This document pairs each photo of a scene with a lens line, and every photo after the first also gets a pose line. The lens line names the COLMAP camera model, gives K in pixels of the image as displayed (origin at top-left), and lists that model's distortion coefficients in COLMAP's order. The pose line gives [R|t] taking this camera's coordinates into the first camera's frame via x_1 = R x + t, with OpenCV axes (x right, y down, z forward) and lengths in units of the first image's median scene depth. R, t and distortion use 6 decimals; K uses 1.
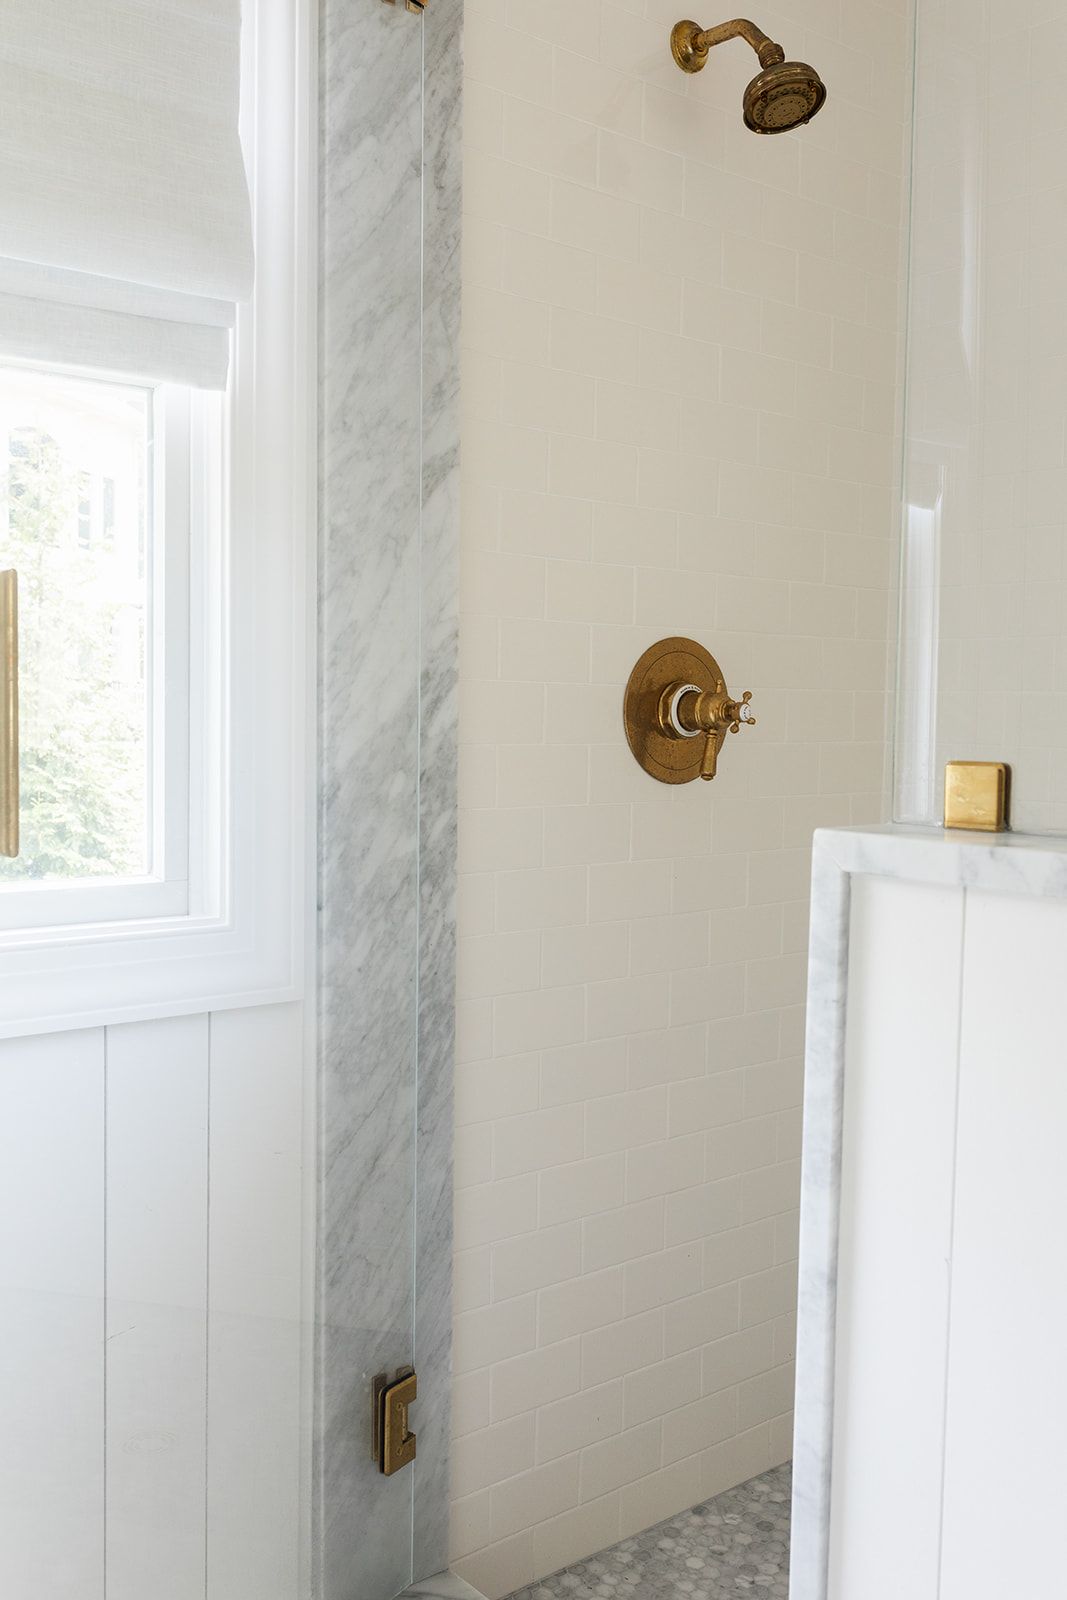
lens RADIAL K [[1537.2, 0, 532.3], [0, 1537.2, 797.3], [0, 0, 1]] dist [-0.004774, -0.000428]
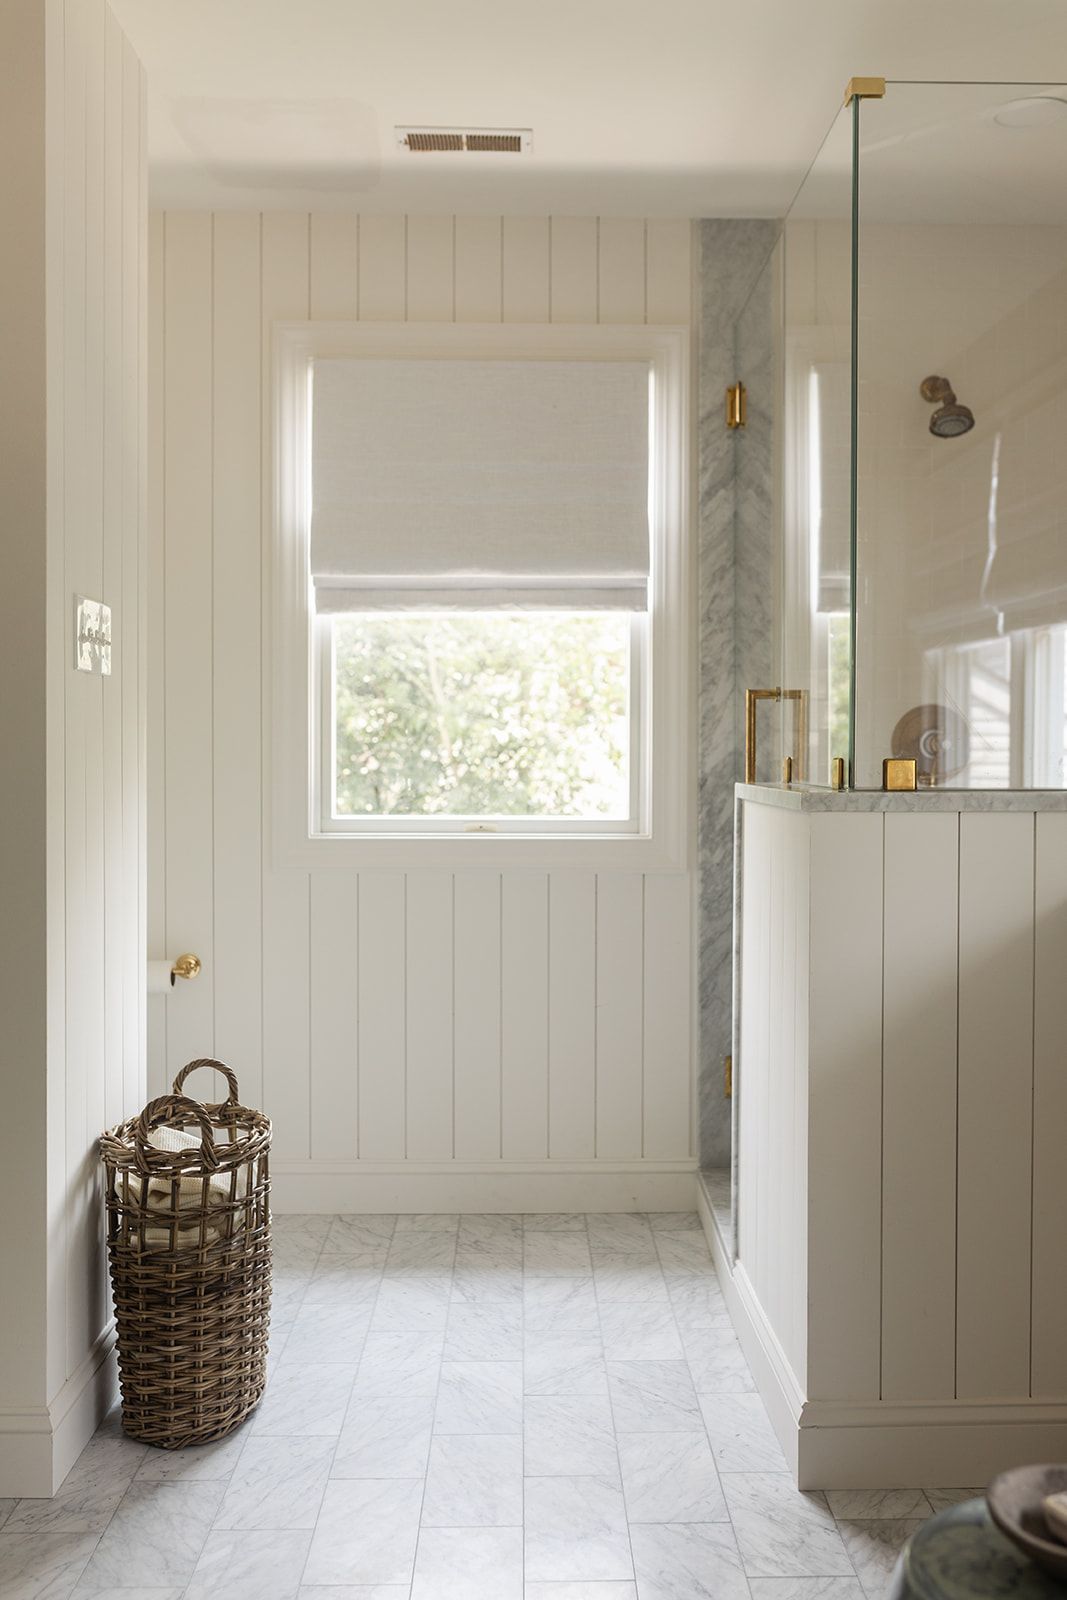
lens RADIAL K [[1537.2, 0, 532.3], [0, 1537.2, 797.3], [0, 0, 1]] dist [-0.004774, -0.000428]
pose [[0.779216, 0.003248, -0.626748, 1.052052], [-0.028858, 0.999112, -0.030701, 0.091919], [0.626091, 0.042009, 0.778617, -0.870764]]
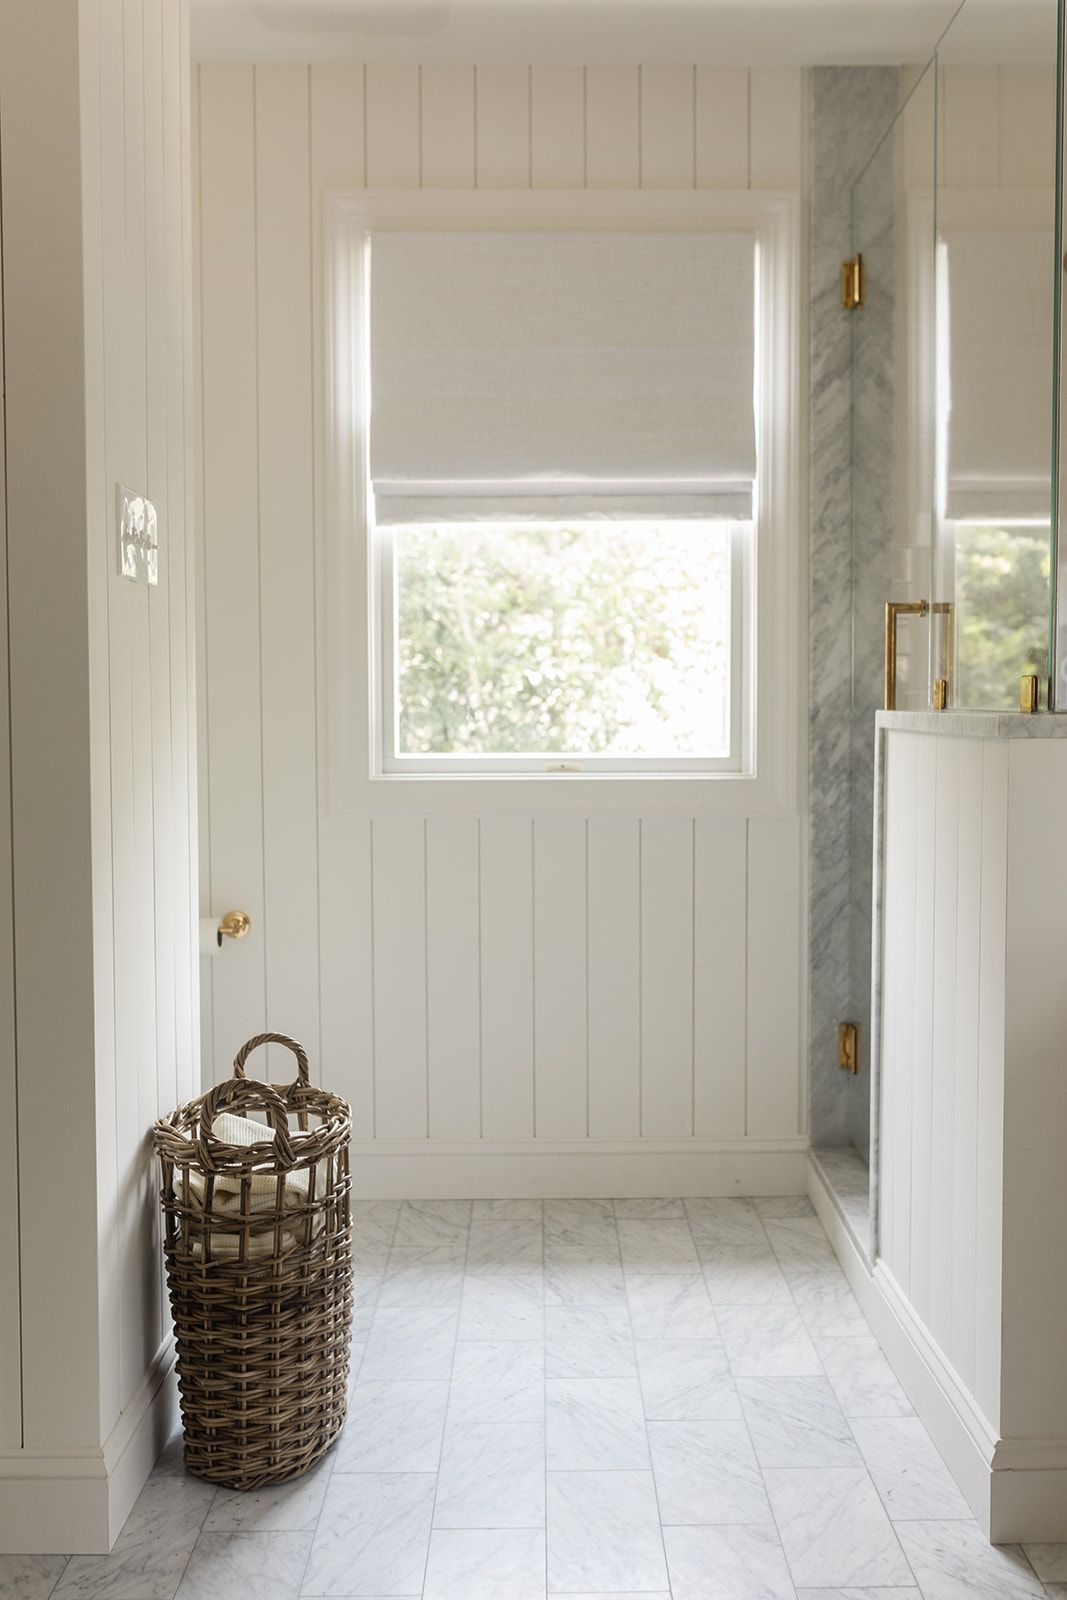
lens RADIAL K [[1573.0, 0, 530.7], [0, 1573.0, 795.7], [0, 0, 1]] dist [-0.002673, -0.005092]
pose [[0.772042, 0.018925, -0.635289, 0.853276], [-0.023096, 0.999732, 0.001713, 0.104026], [0.635151, 0.013350, 0.772272, -0.769182]]
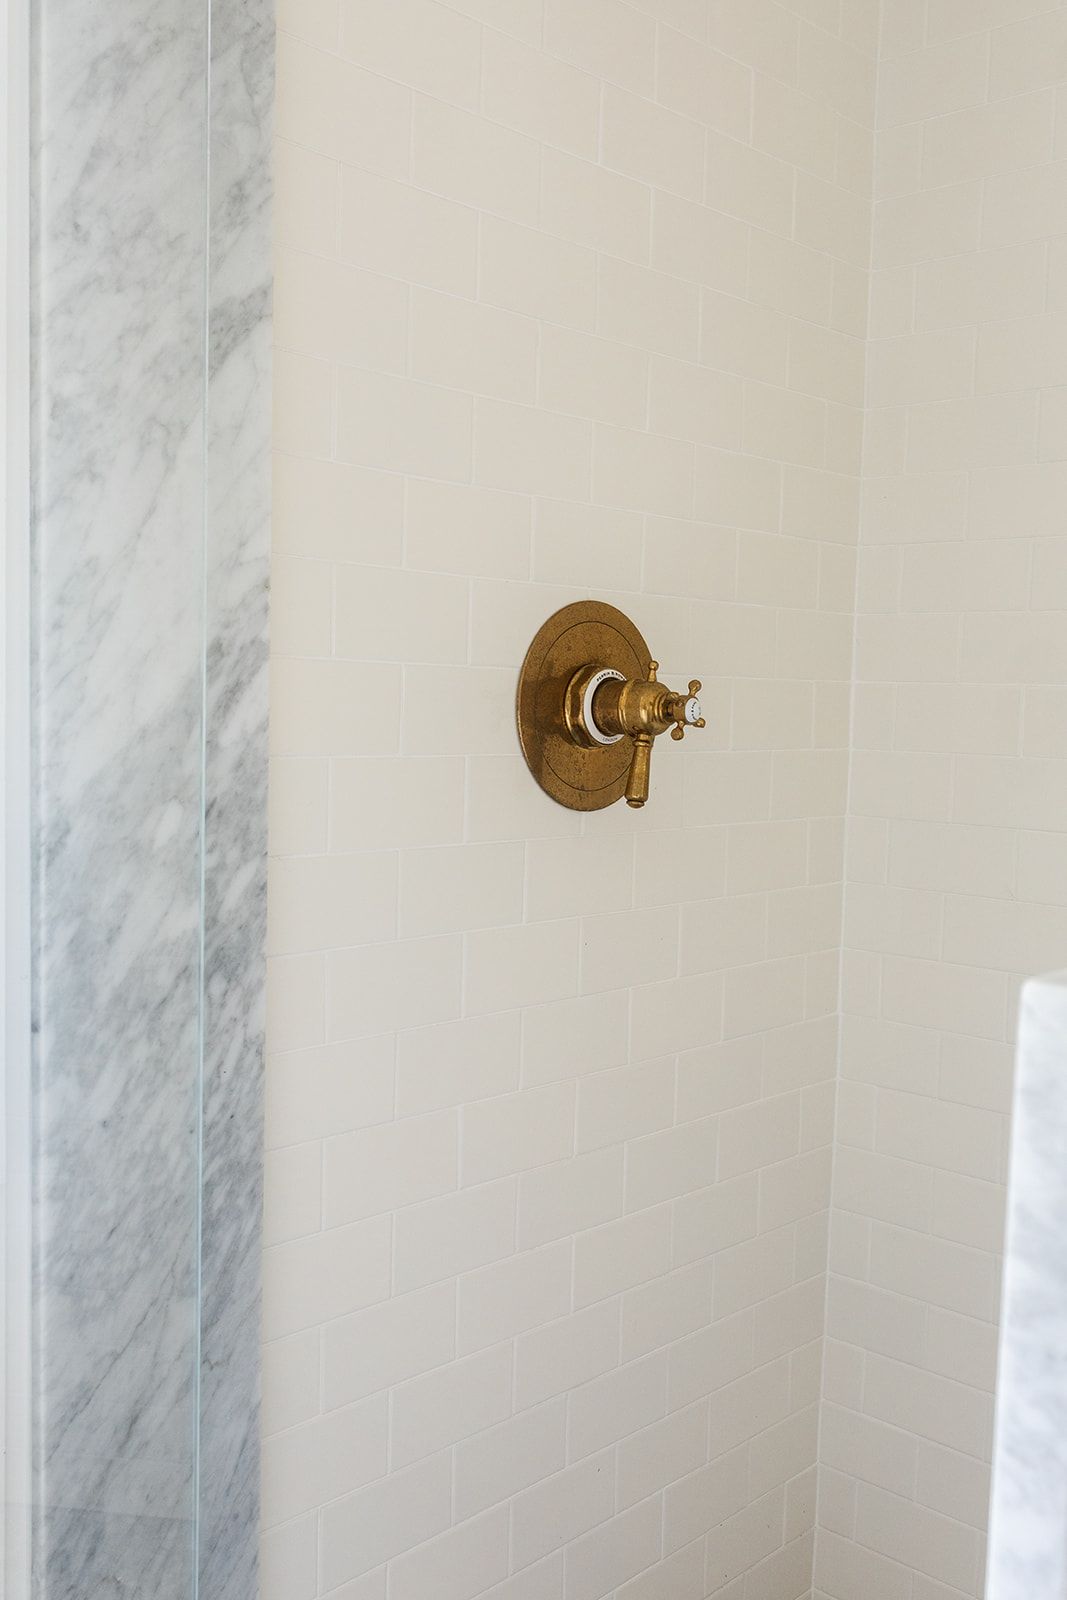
lens RADIAL K [[1537.2, 0, 532.3], [0, 1537.2, 797.3], [0, 0, 1]] dist [-0.004774, -0.000428]
pose [[0.994102, 0.003400, 0.108396, -0.008863], [-0.004382, 0.999952, 0.008815, -0.025165], [-0.108361, -0.009238, 0.994069, 0.369532]]
